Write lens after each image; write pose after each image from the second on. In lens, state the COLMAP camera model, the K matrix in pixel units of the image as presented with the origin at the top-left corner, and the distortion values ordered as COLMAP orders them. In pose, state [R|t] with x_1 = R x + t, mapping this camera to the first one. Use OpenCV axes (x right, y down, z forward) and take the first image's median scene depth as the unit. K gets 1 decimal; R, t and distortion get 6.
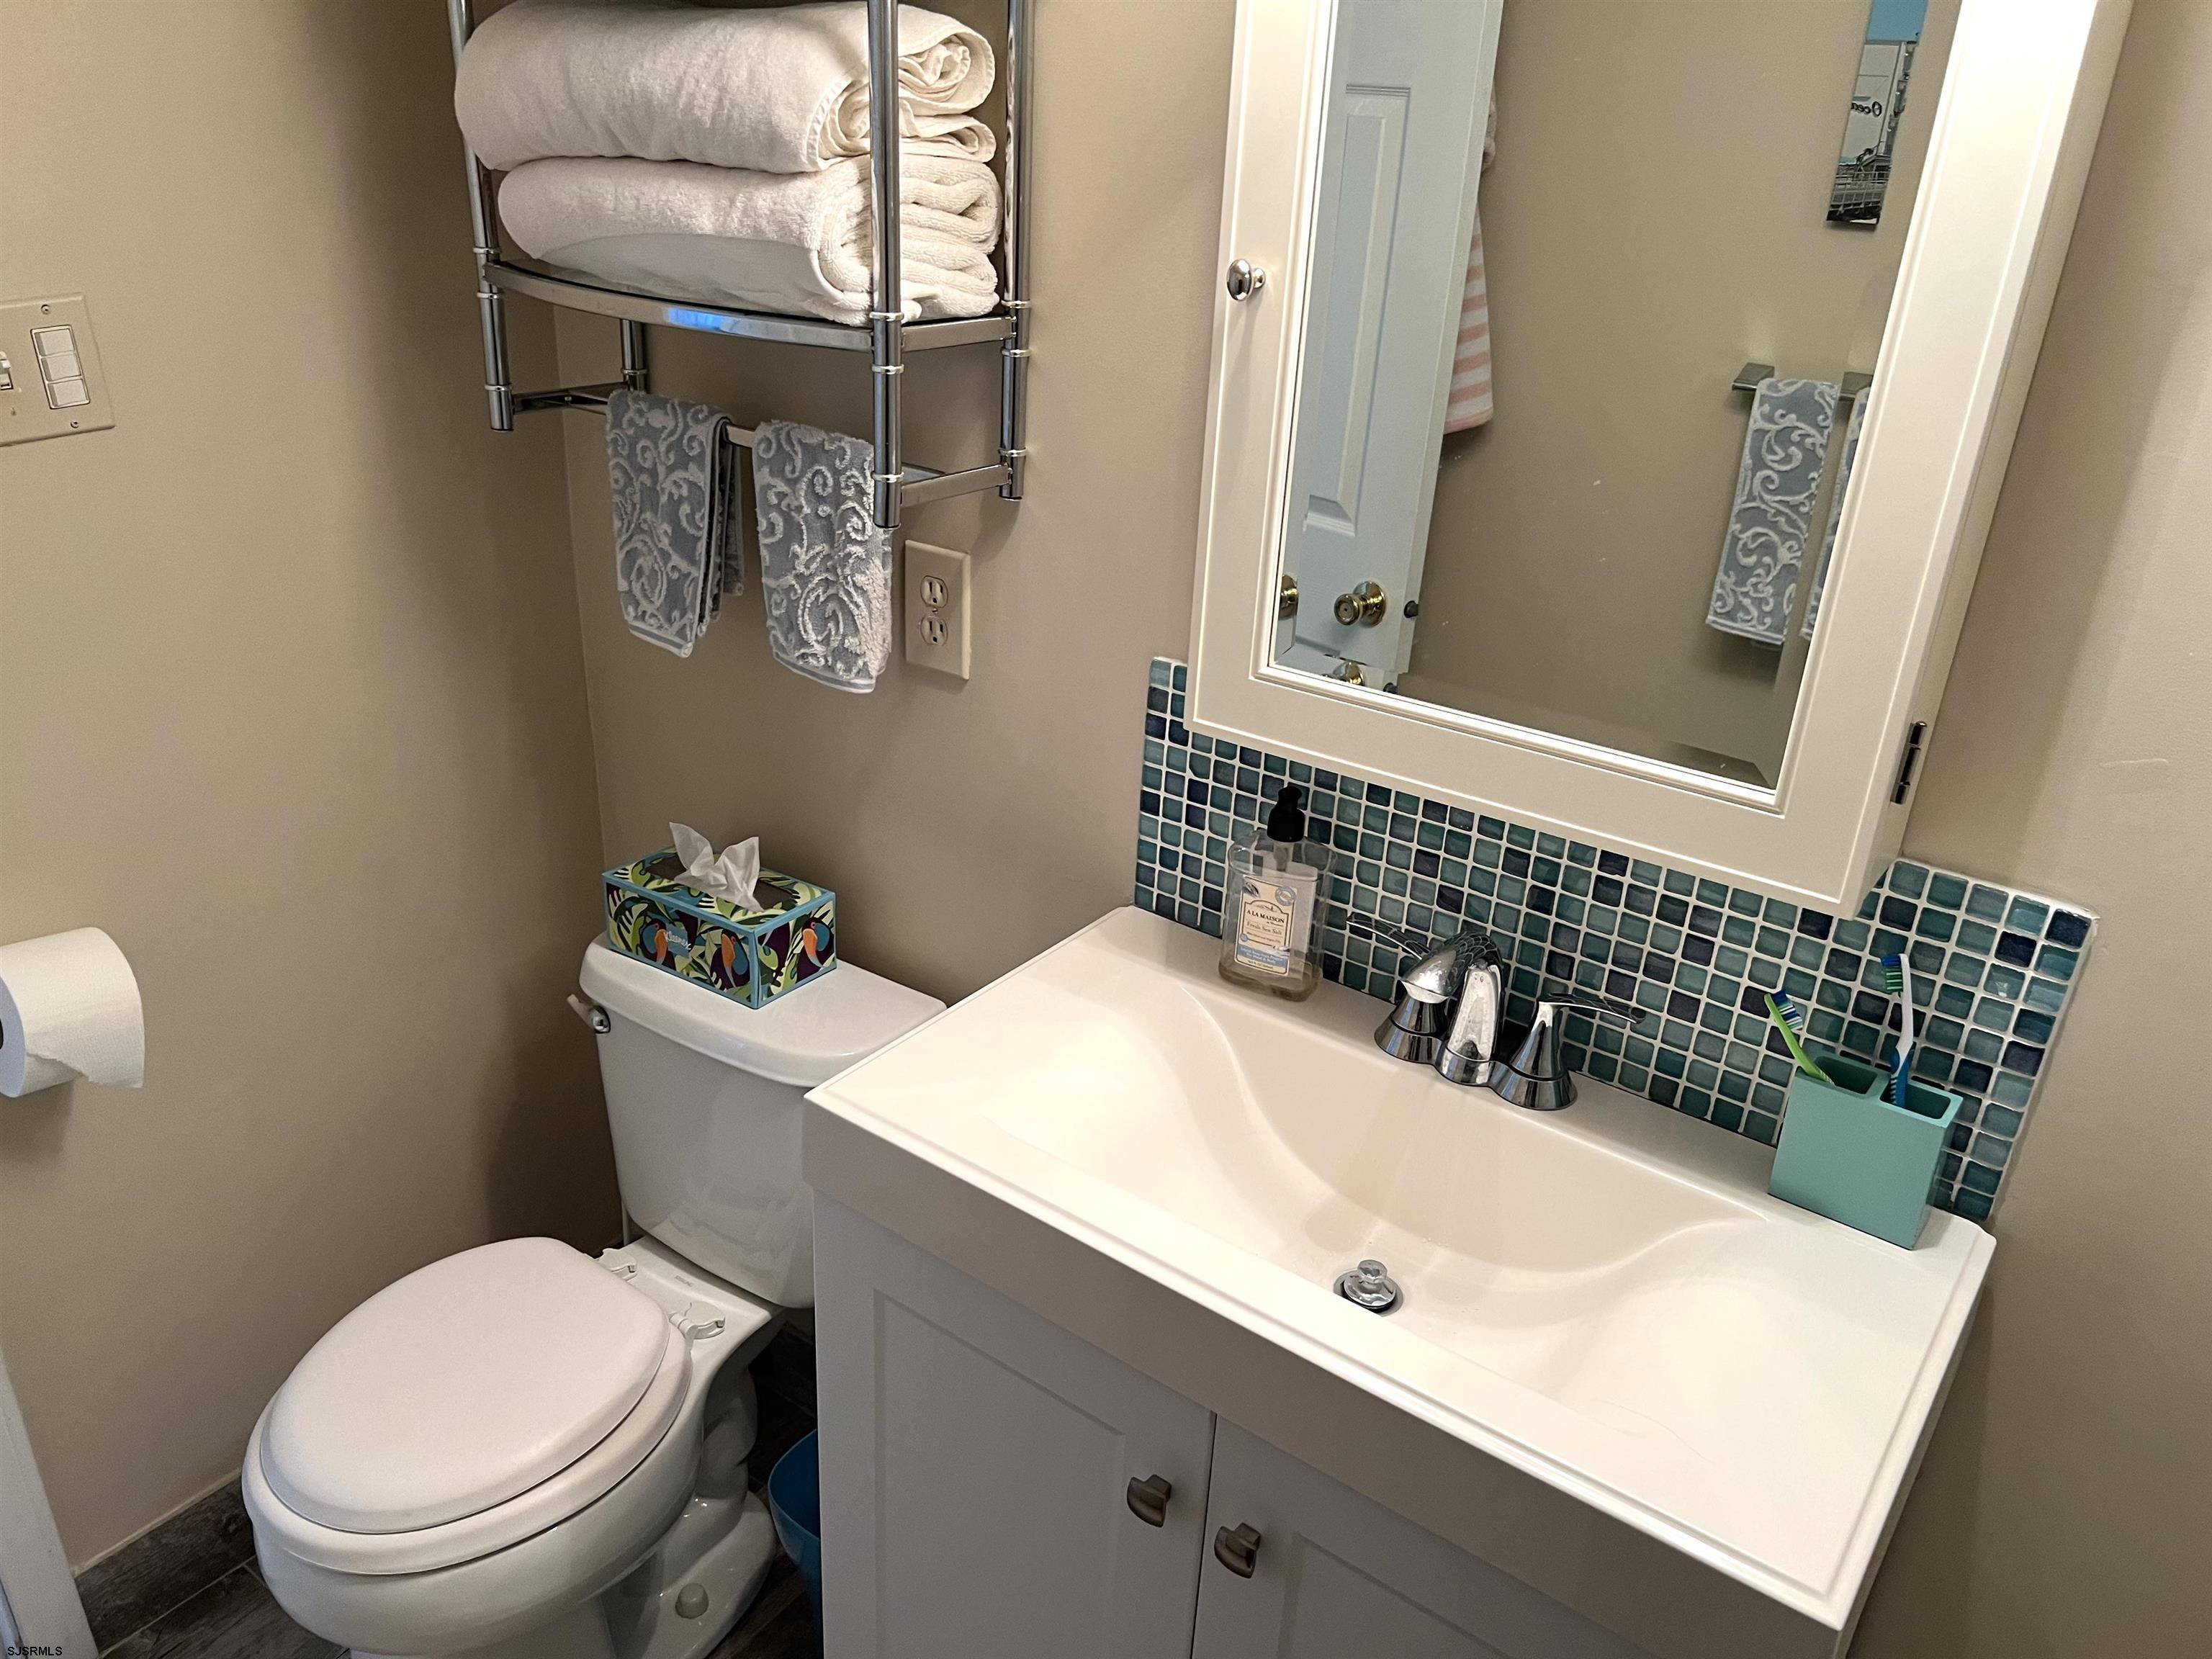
lens RADIAL K [[1647.4, 0, 1106.8], [0, 1647.4, 842.0], [0, 0, 1]] dist [0.061153, -0.071011]
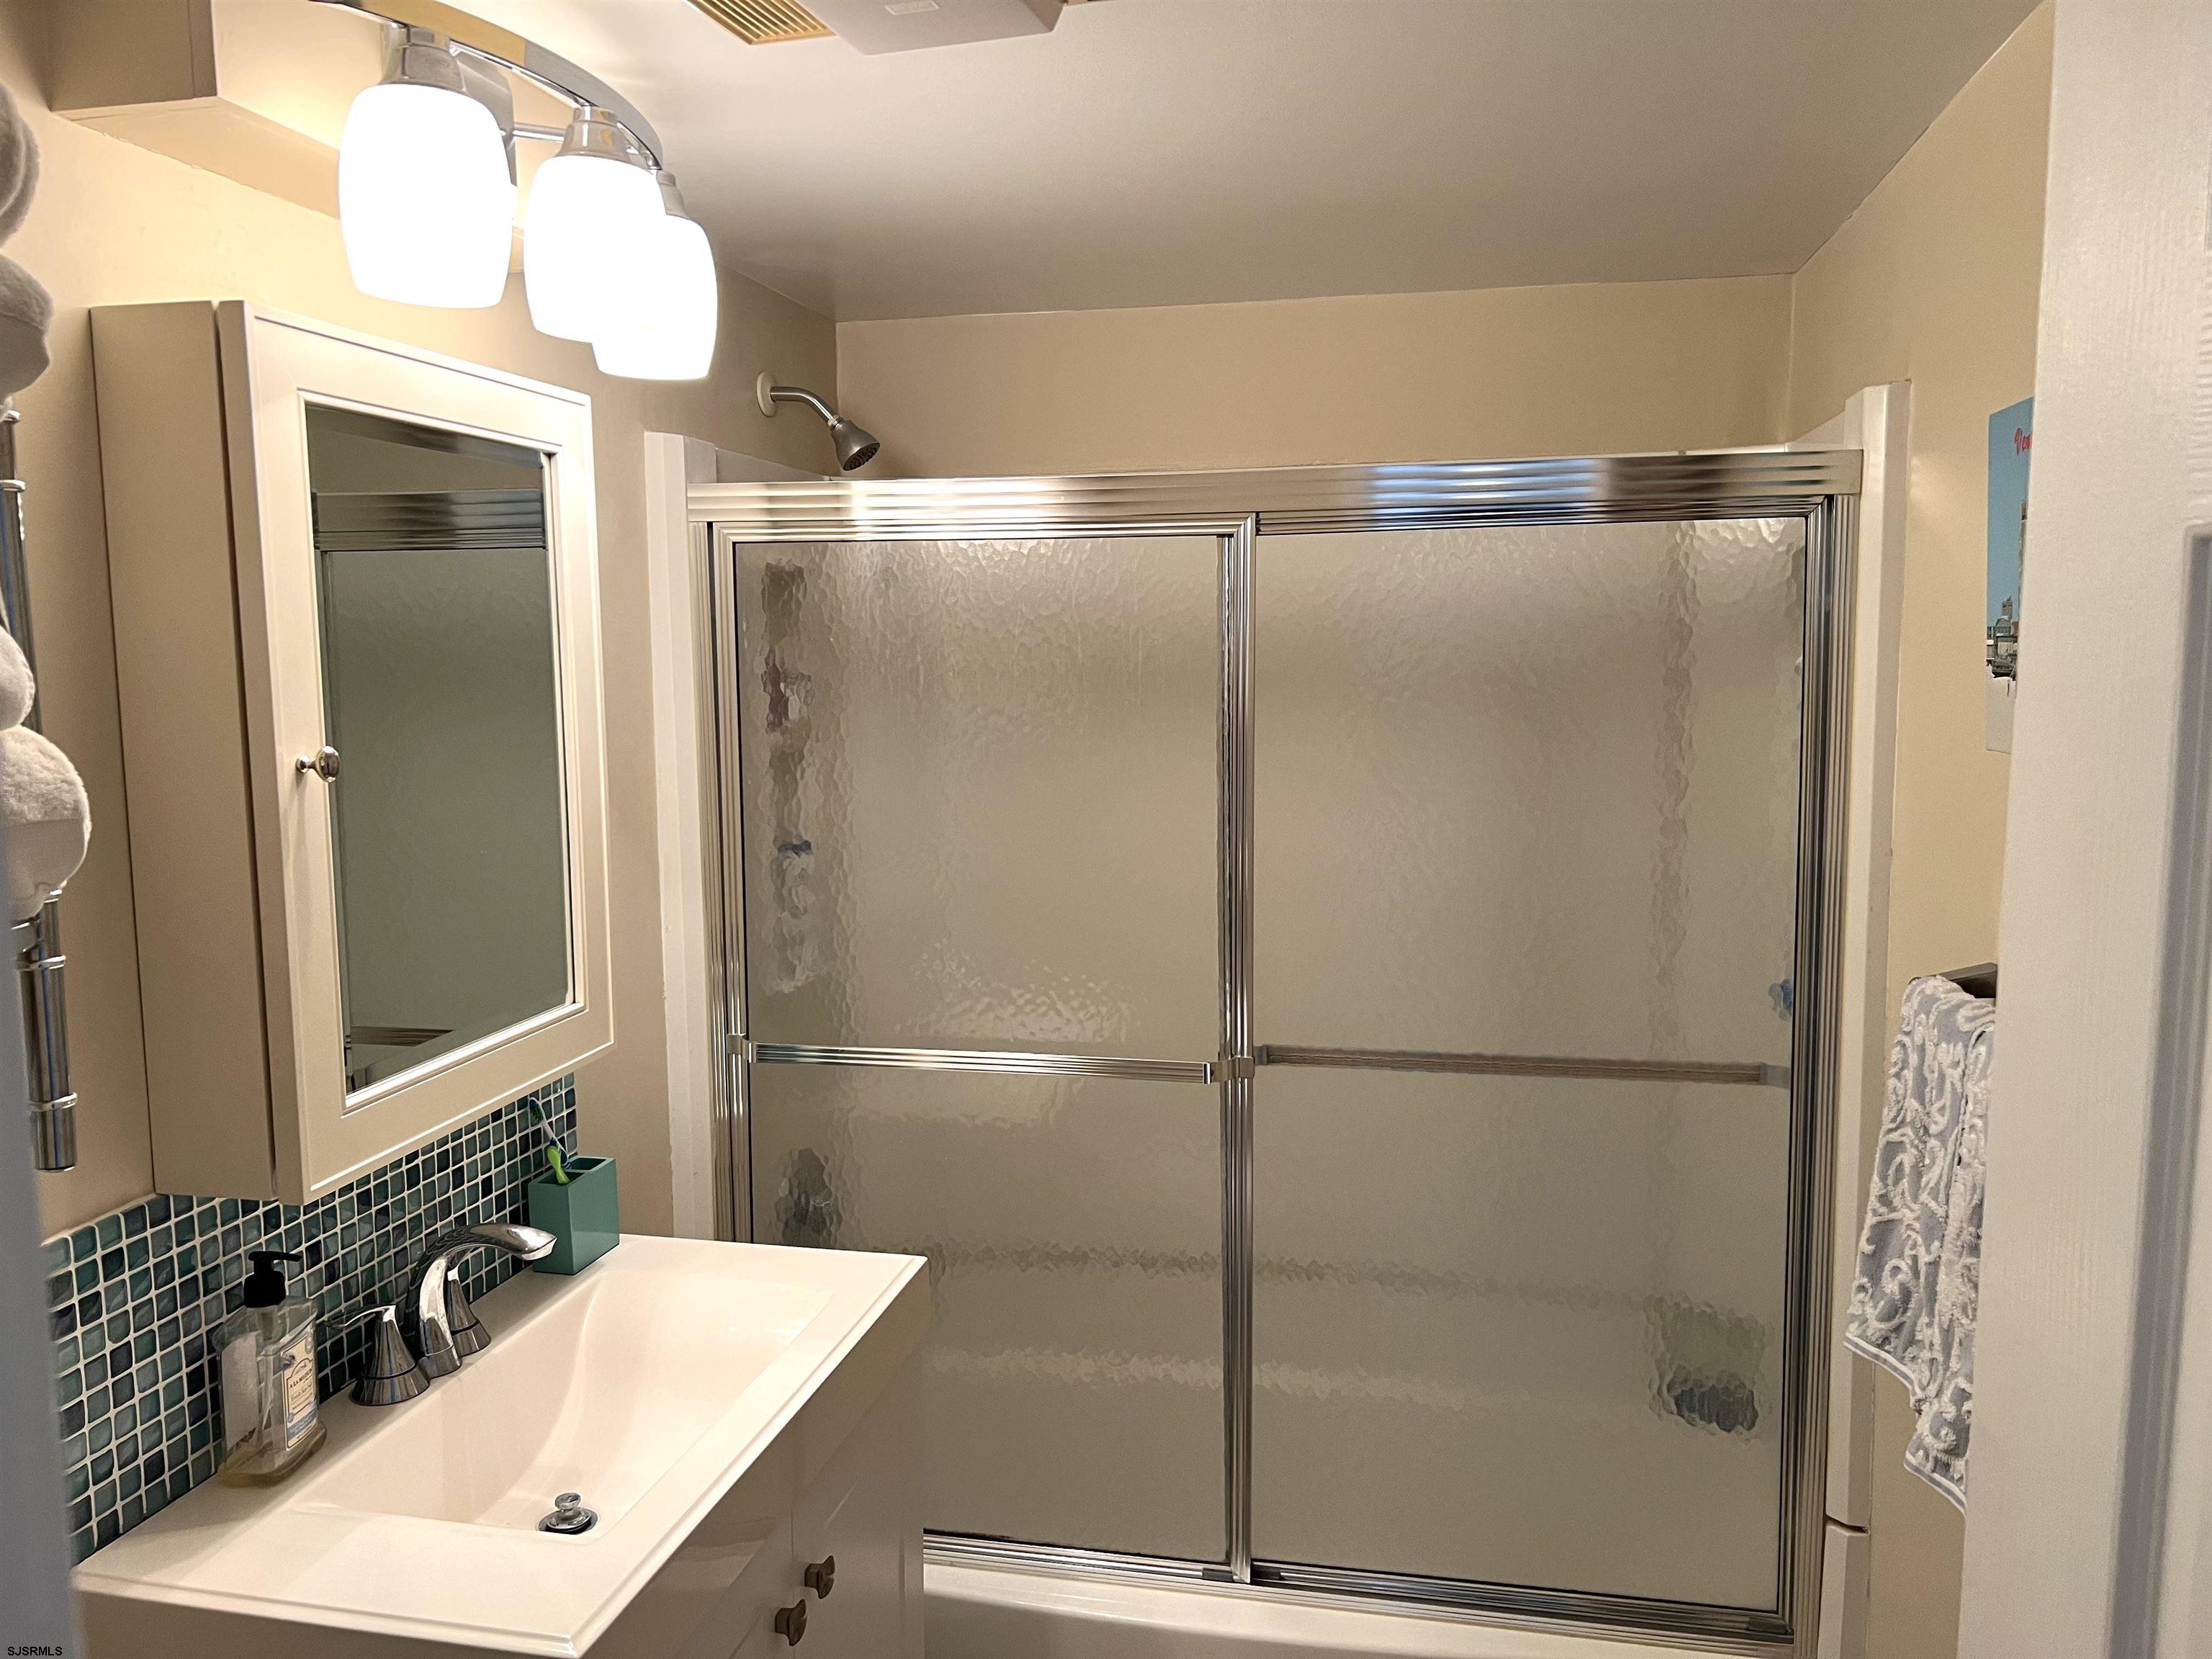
lens RADIAL K [[1689.5, 0, 1096.8], [0, 1689.5, 852.0], [0, 0, 1]] dist [0.056435, -0.056656]
pose [[-0.408259, -0.164136, 0.897989, -1.020374], [0.357429, 0.876420, 0.322694, -0.412907], [-0.839982, 0.452710, -0.299139, 0.812183]]
